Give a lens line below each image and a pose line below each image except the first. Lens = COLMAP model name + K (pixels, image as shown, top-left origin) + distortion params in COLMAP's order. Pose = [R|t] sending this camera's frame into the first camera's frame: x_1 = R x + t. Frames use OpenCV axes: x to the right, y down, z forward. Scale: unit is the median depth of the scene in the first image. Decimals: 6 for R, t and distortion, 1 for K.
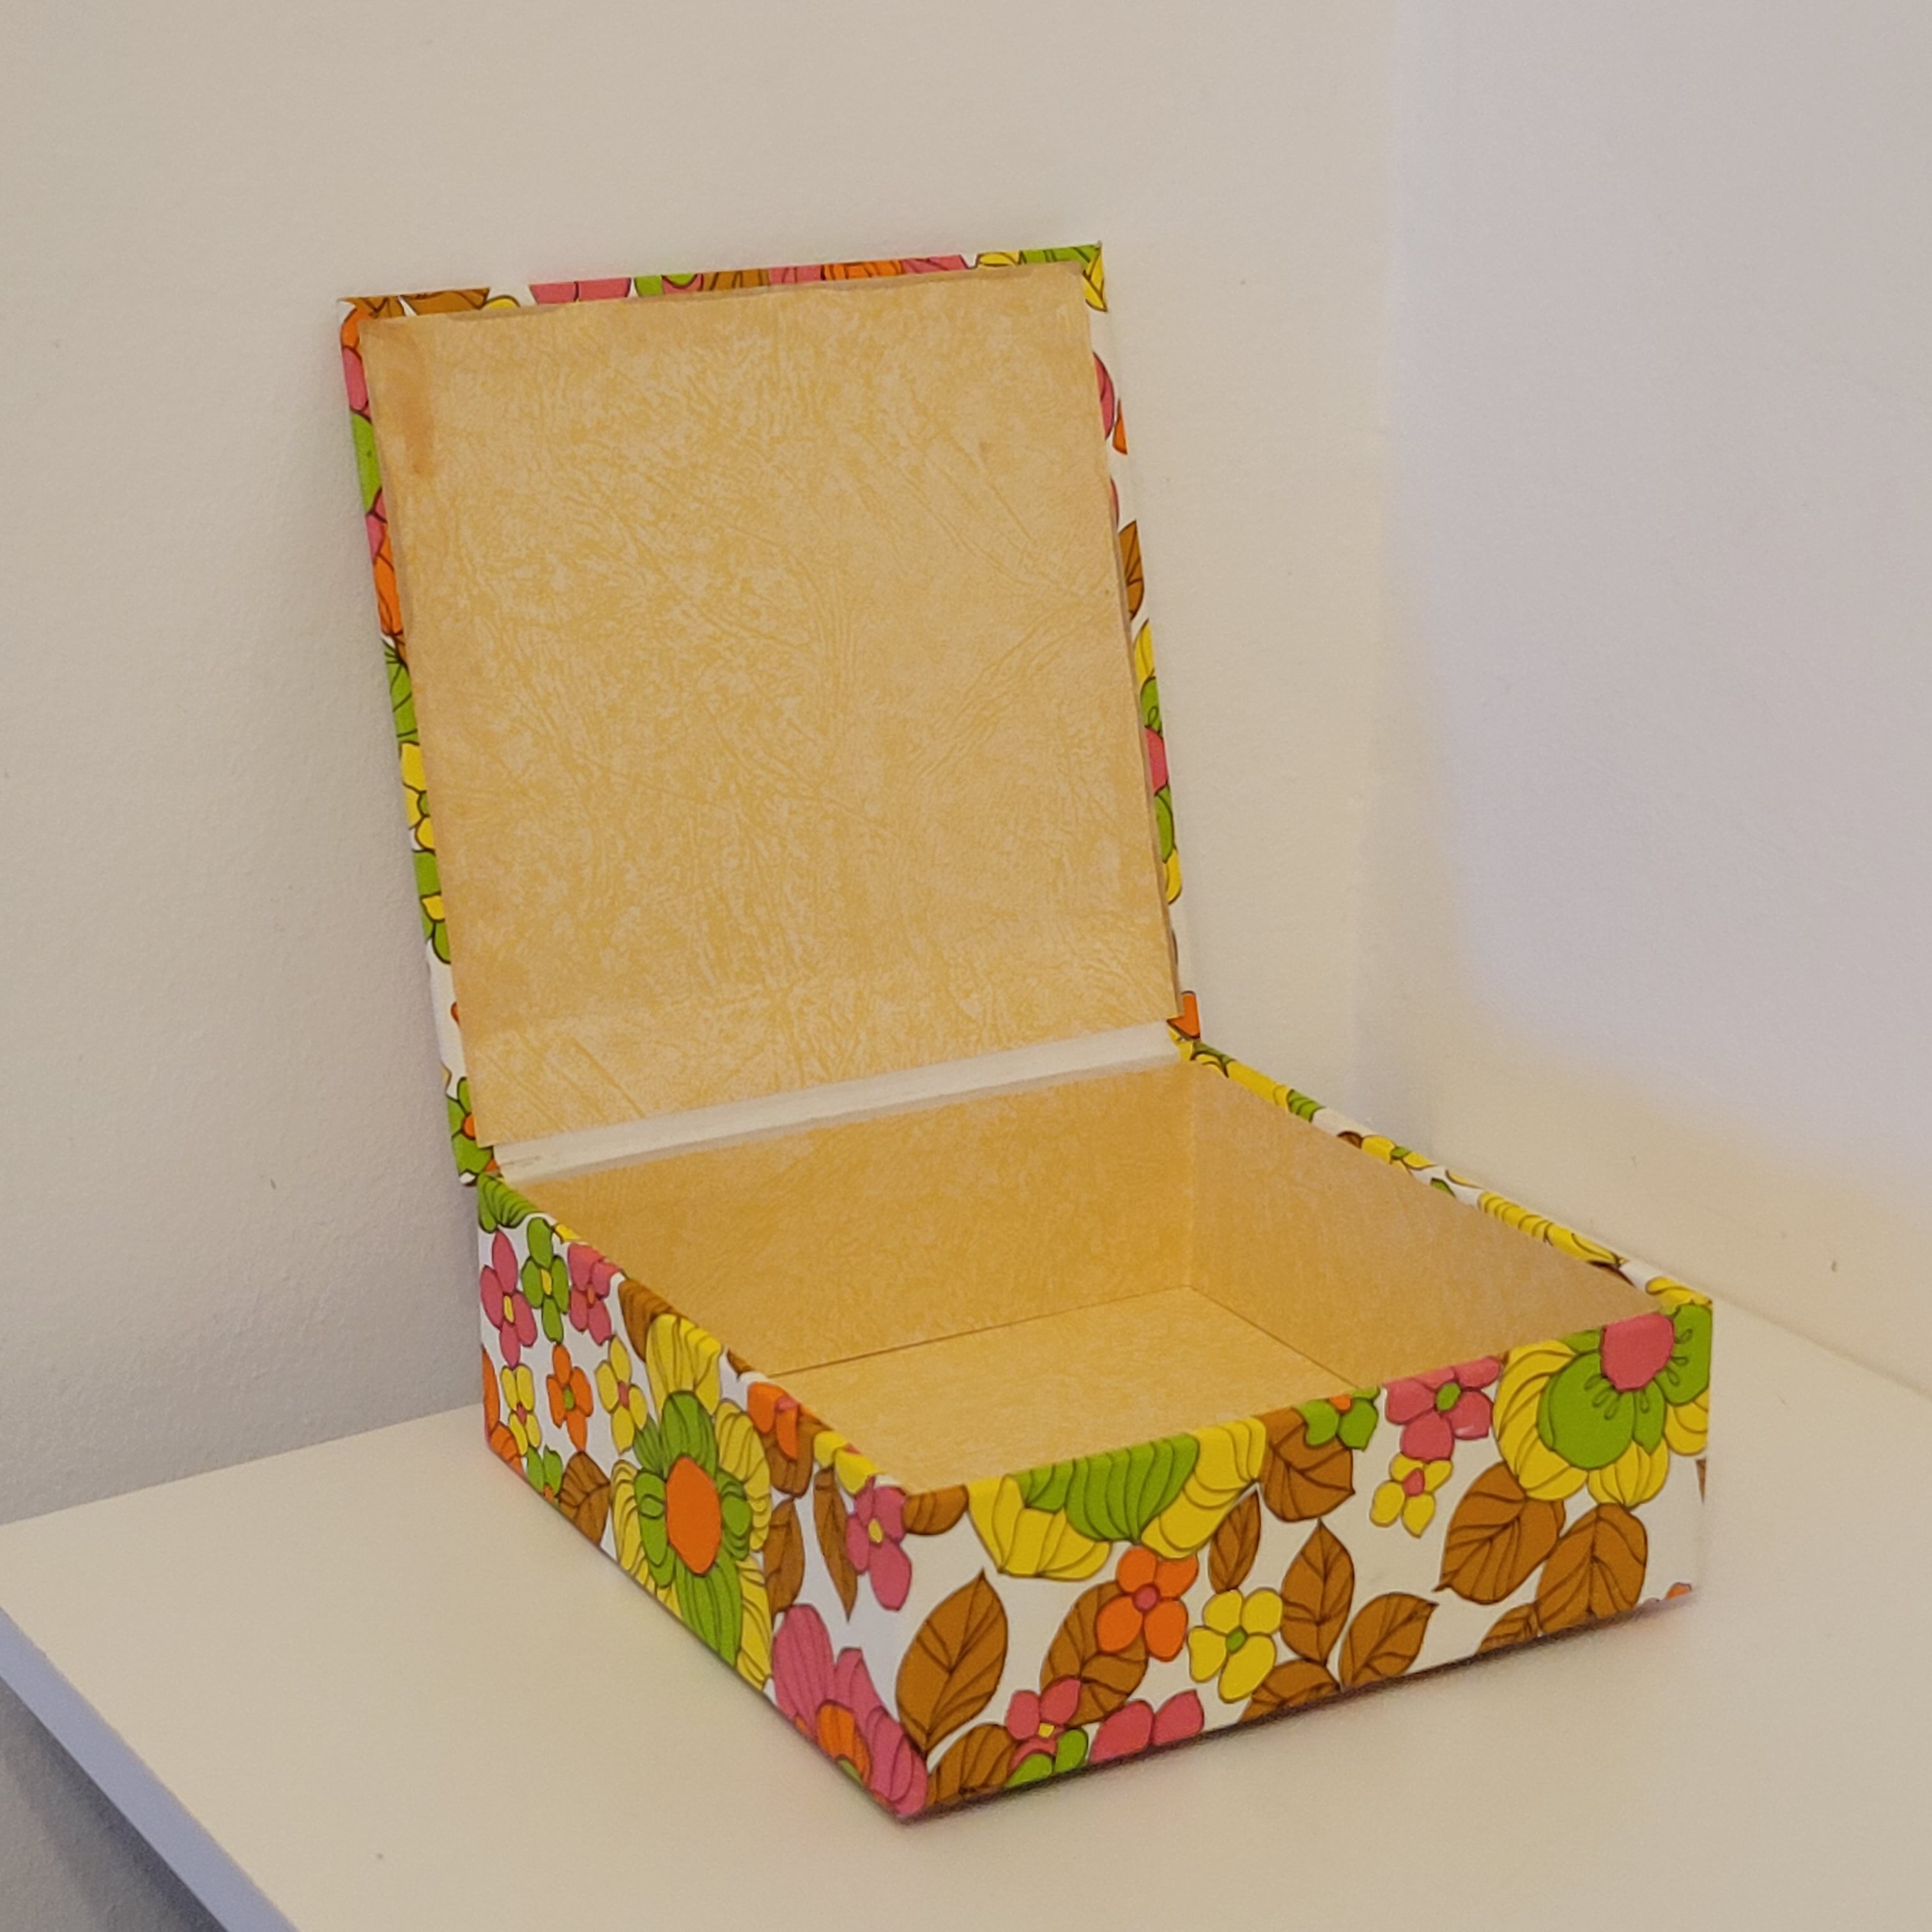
lens RADIAL K [[3979.5, 0, 882.2], [0, 3979.5, 916.6], [0, 0, 1]] dist [0.035728, 0.000000]
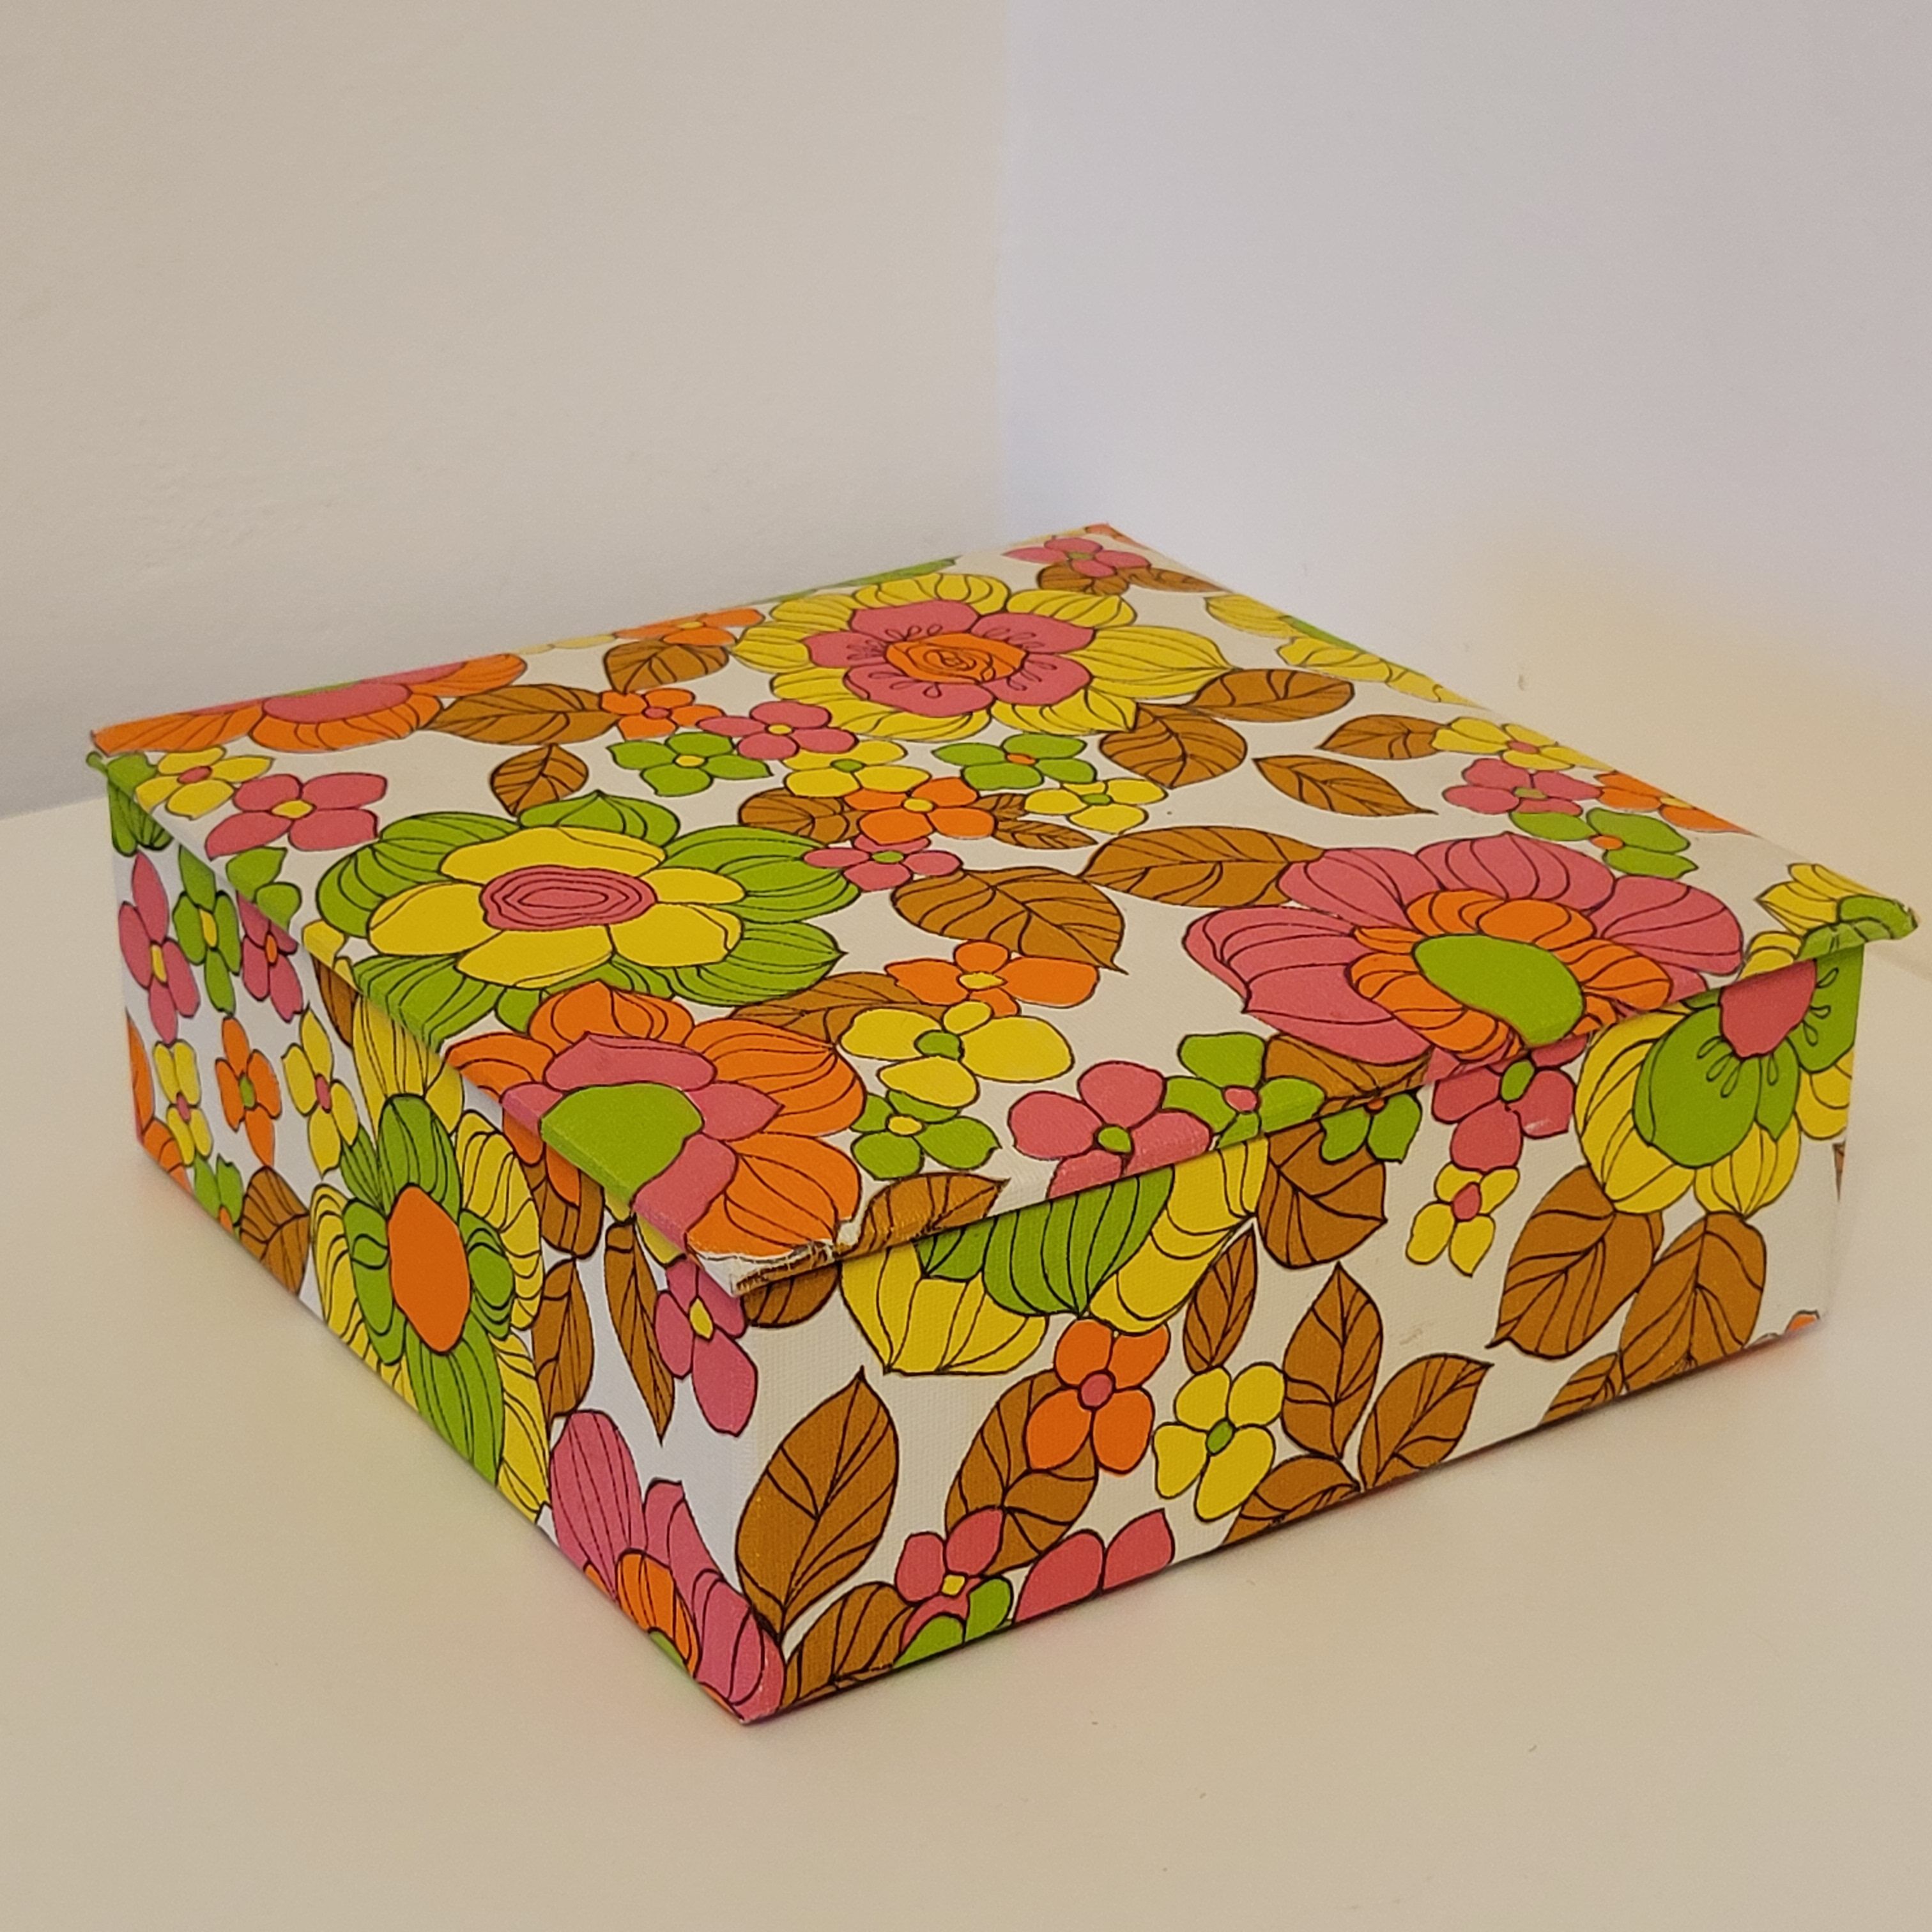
lens RADIAL K [[3979.5, 0, 966.7], [0, 3979.5, 976.5], [0, 0, 1]] dist [0.035728, 0.000000]
pose [[0.996391, -0.023874, 0.081460, -0.009556], [0.012385, 0.990252, 0.138735, 0.005043], [-0.083978, -0.137225, 0.986974, 0.321968]]
